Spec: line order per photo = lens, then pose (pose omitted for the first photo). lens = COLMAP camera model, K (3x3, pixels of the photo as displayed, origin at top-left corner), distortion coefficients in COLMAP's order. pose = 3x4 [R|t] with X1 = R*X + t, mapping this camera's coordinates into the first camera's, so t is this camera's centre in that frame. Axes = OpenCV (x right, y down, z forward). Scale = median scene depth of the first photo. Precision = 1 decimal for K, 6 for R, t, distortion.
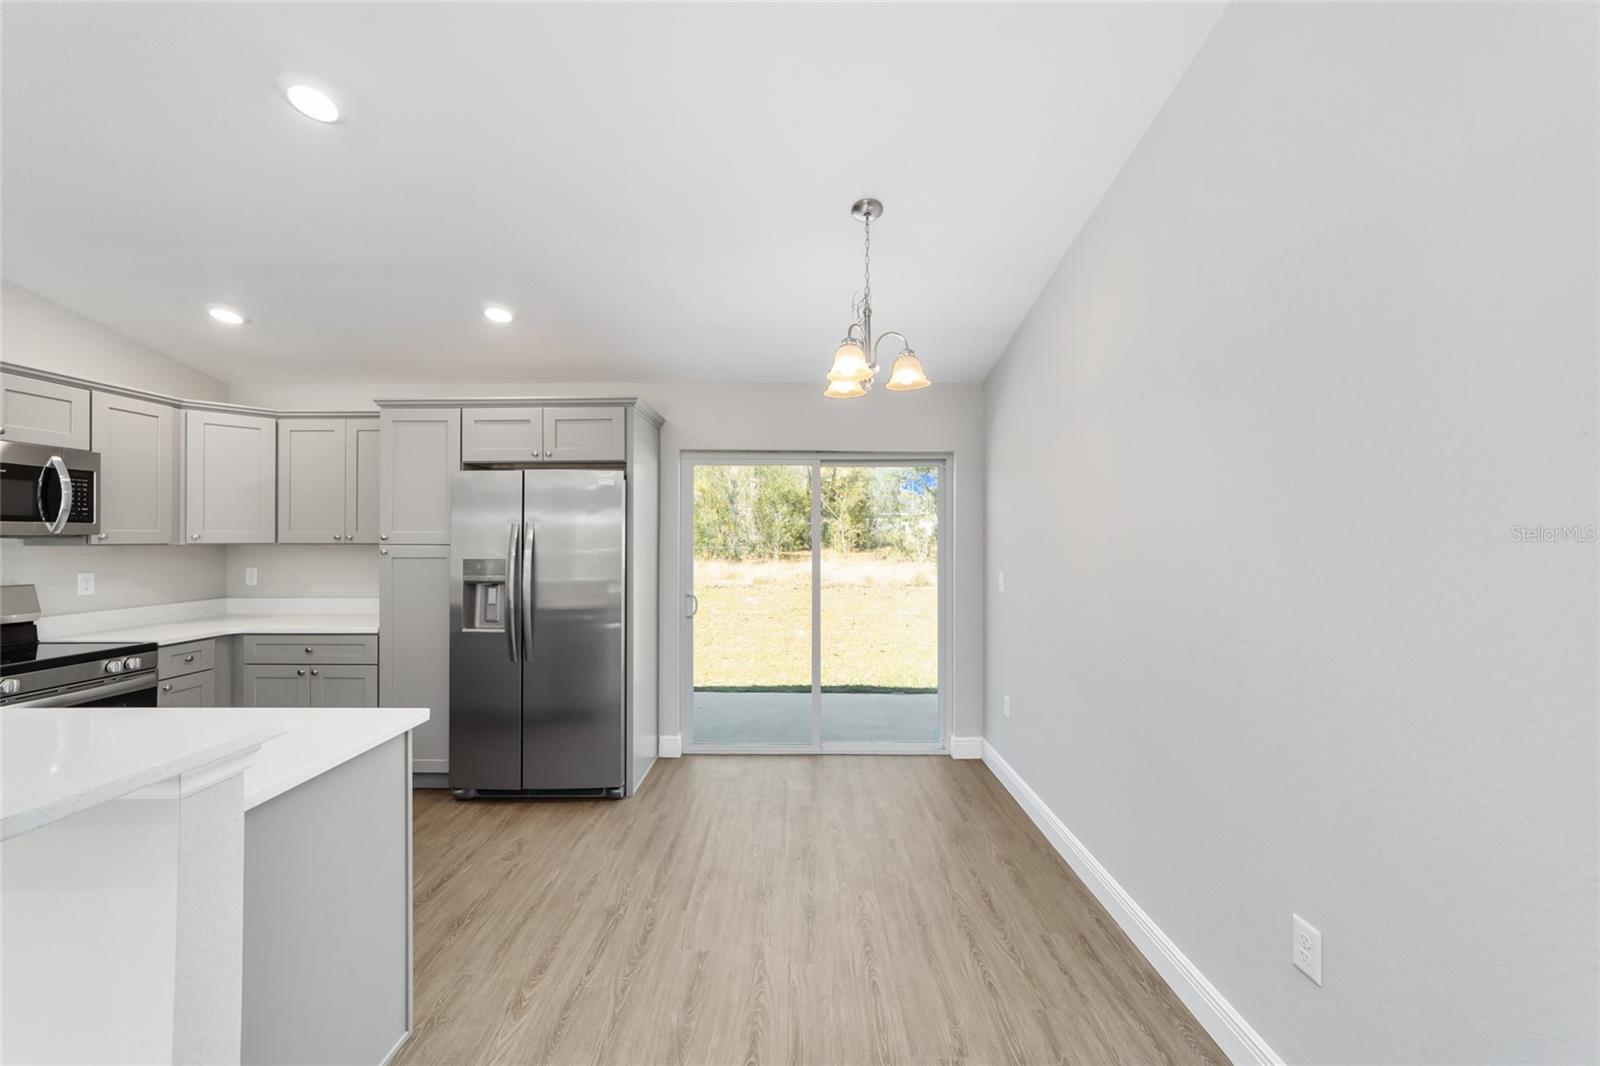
lens RADIAL K [[614.1, 0, 787.7], [0, 614.1, 532.7], [0, 0, 1]] dist [-0.008143, 0.005671]
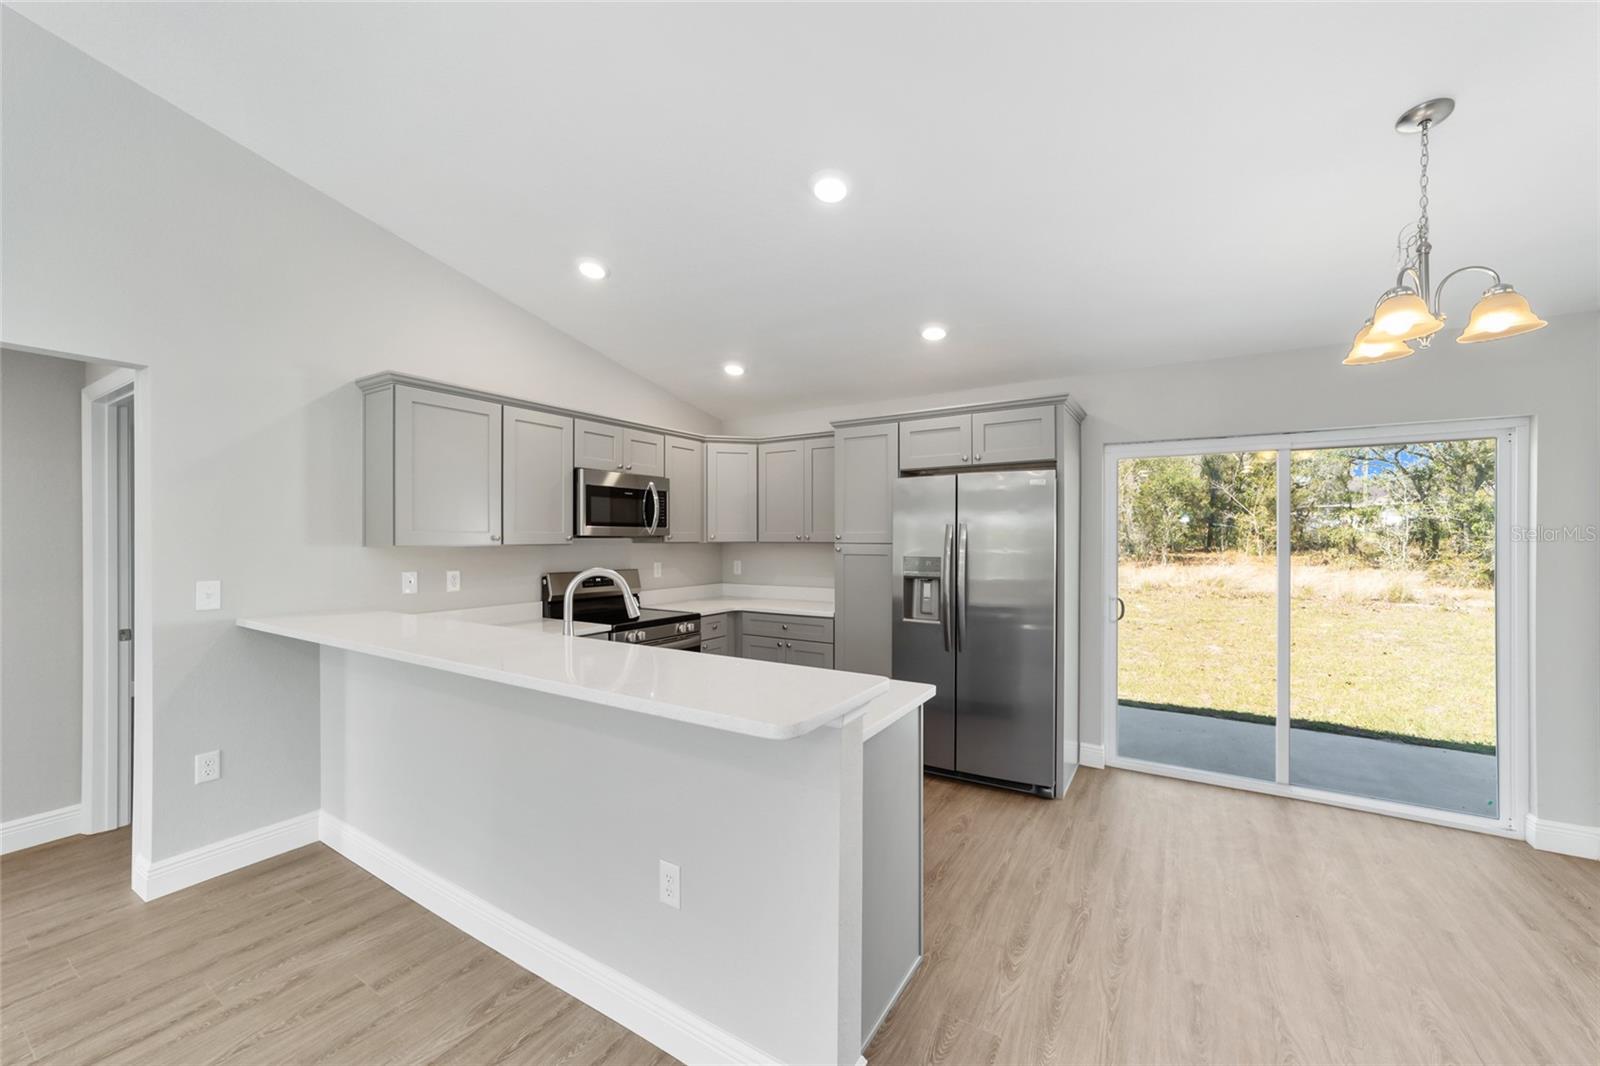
lens RADIAL K [[614.1, 0, 791.5], [0, 614.1, 538.1], [0, 0, 1]] dist [-0.008143, 0.005671]
pose [[0.853650, 0.000253, -0.520846, -0.113641], [0.004873, 0.999952, 0.008472, -0.001403], [0.520824, -0.009770, 0.853608, -0.068002]]
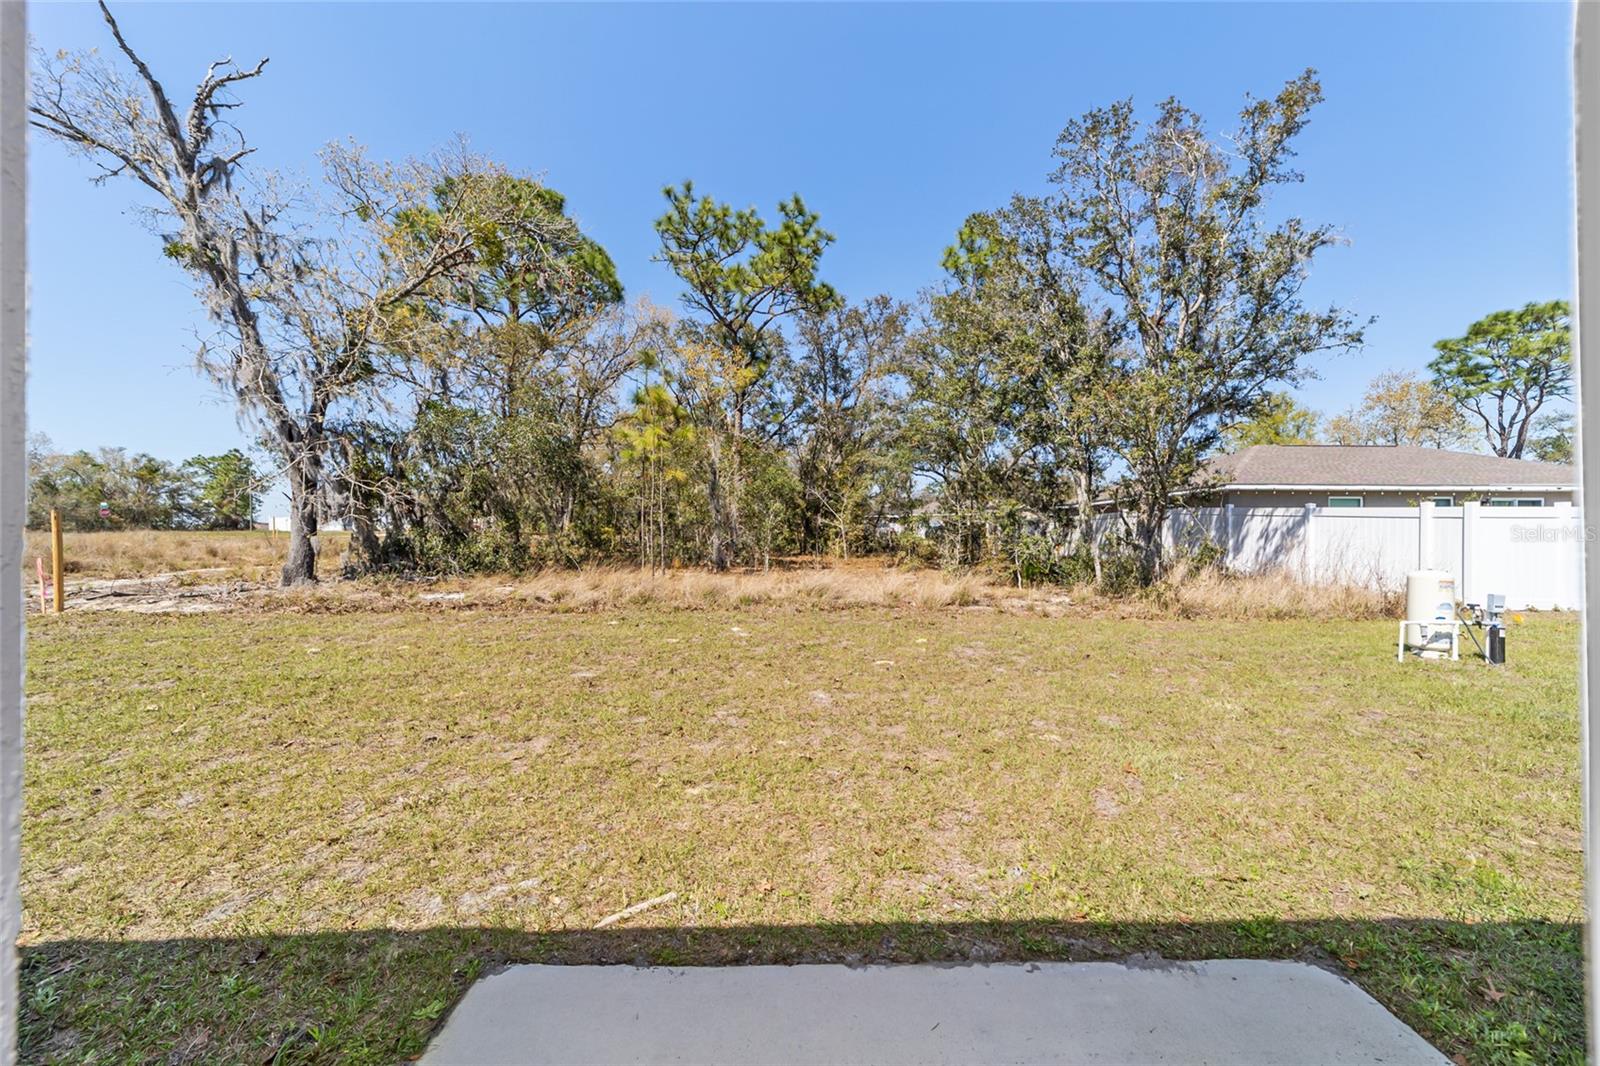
lens RADIAL K [[614.1, 0, 787.9], [0, 614.1, 539.2], [0, 0, 1]] dist [-0.008143, 0.005671]
pose [[0.999646, -0.001307, 0.026585, -0.083040], [0.001146, 0.999981, 0.006068, 0.010952], [-0.026593, -0.006036, 0.999628, 1.178590]]
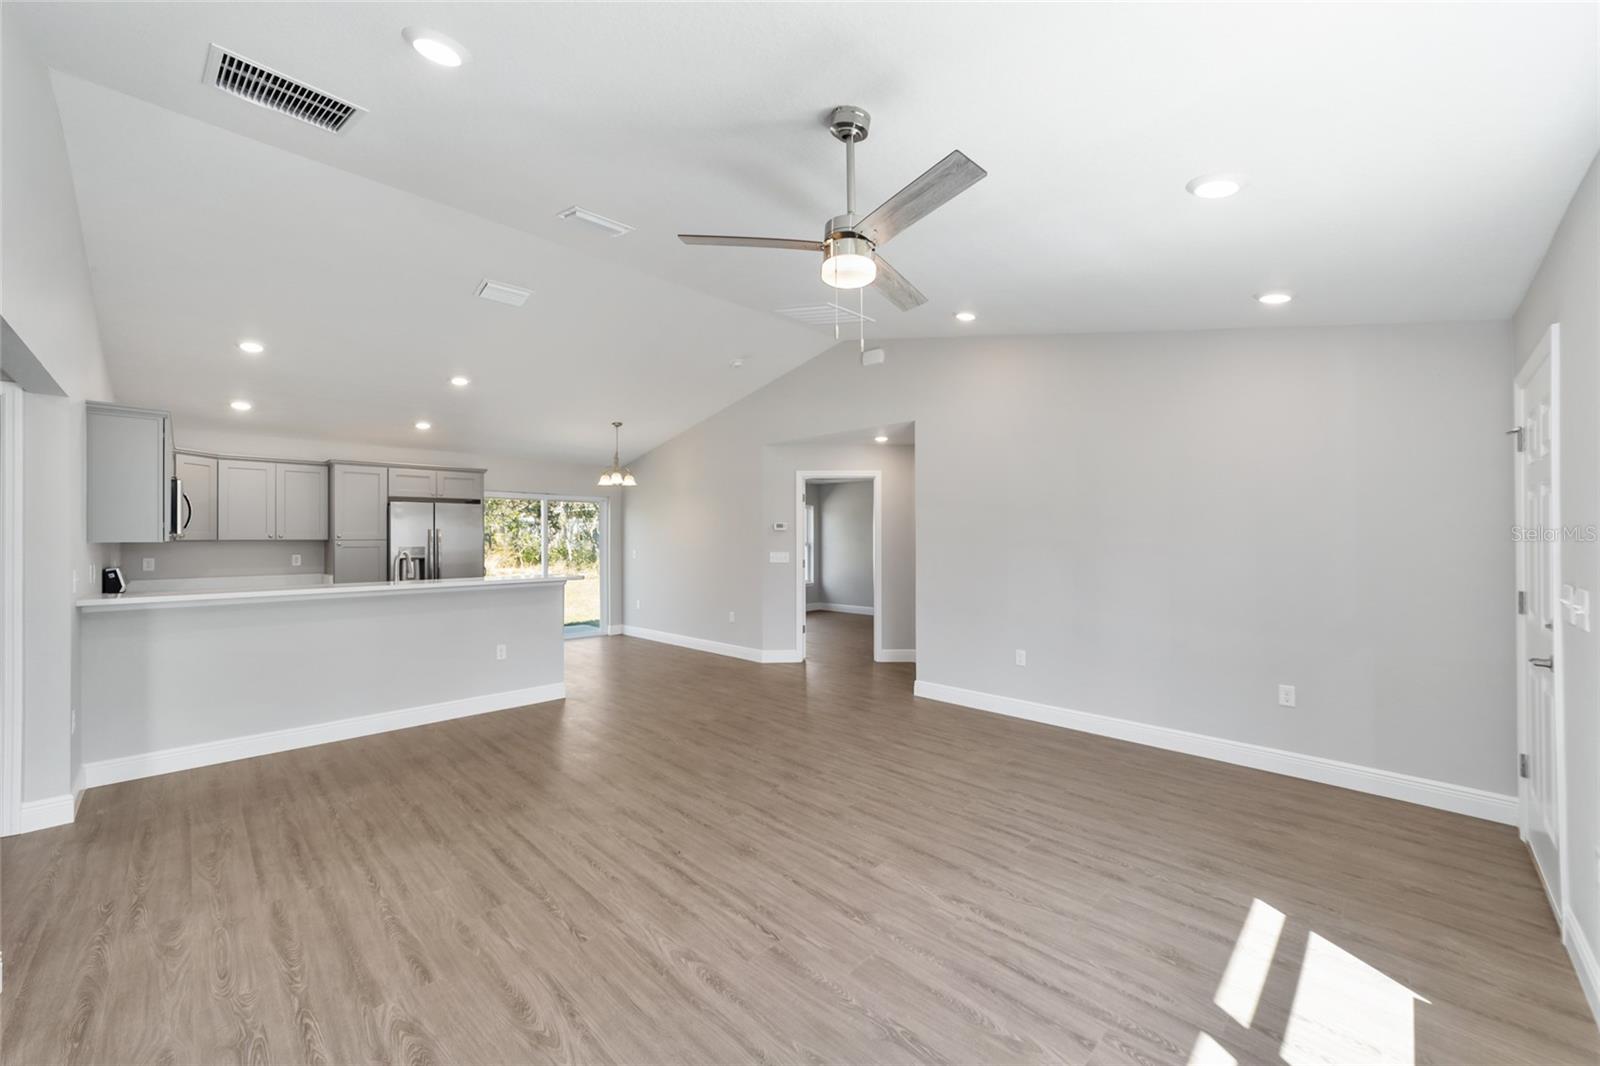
lens RADIAL K [[614.1, 0, 802.5], [0, 614.1, 535.5], [0, 0, 1]] dist [-0.008143, 0.005671]
pose [[0.690001, -0.000746, 0.723808, -1.023744], [-0.003589, 0.999984, 0.004452, -0.007231], [-0.723800, -0.005669, 0.689987, -1.242212]]
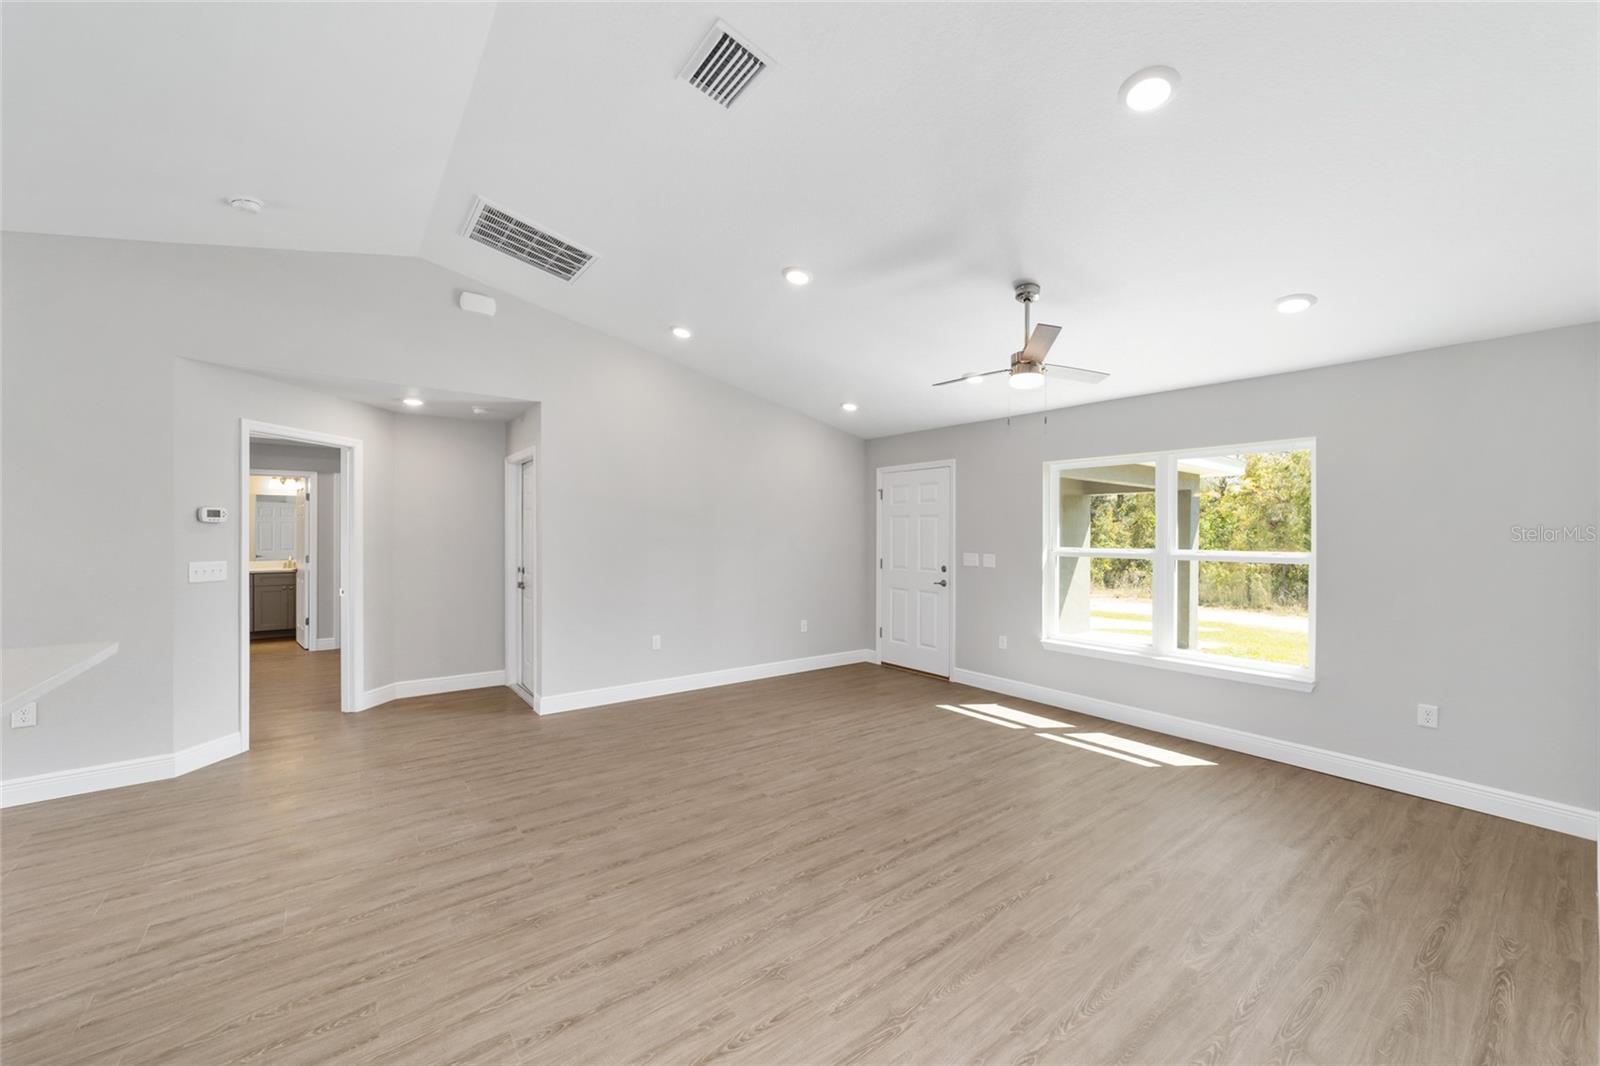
lens RADIAL K [[614.1, 0, 788.4], [0, 614.1, 529.5], [0, 0, 1]] dist [-0.008143, 0.005671]
pose [[-0.618332, 0.000499, 0.785917, -1.113853], [-0.012397, 0.999869, -0.010389, -0.001103], [-0.785820, -0.016167, -0.618245, 0.078069]]
